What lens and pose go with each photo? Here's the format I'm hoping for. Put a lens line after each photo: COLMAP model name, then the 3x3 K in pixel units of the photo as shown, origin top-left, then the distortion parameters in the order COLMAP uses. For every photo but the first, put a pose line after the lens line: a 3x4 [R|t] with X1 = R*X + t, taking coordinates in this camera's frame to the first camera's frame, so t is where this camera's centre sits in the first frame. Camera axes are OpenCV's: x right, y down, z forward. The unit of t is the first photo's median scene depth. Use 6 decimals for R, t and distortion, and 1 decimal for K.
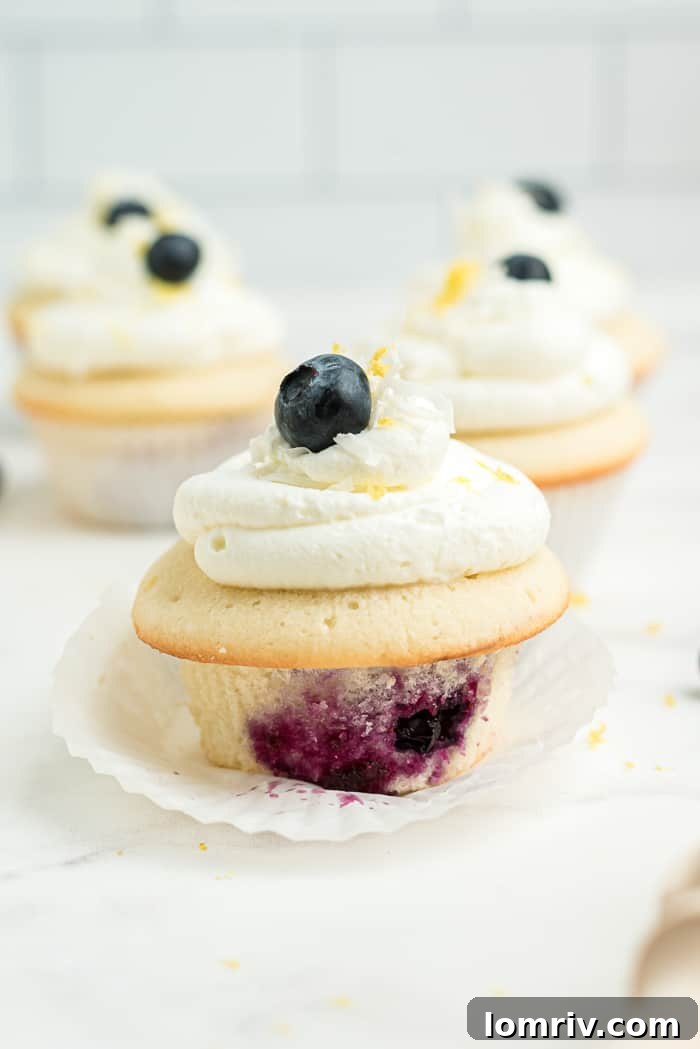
lens RADIAL K [[1625.4, 0, 350.0], [0, 1625.4, 524.5], [0, 0, 1]] dist [0.007234, 0.020260]
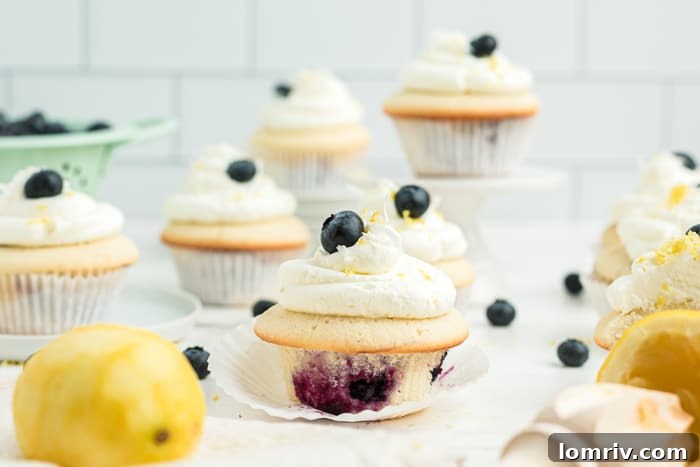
lens RADIAL K [[1084.6, 0, 350.0], [0, 1084.6, 233.5], [0, 0, 1]] dist [0.007234, 0.020260]
pose [[0.933498, 0.090825, -0.346891, 0.504546], [-0.132057, 0.986476, -0.097086, 0.066615], [0.333382, 0.136439, 0.932867, -0.348170]]
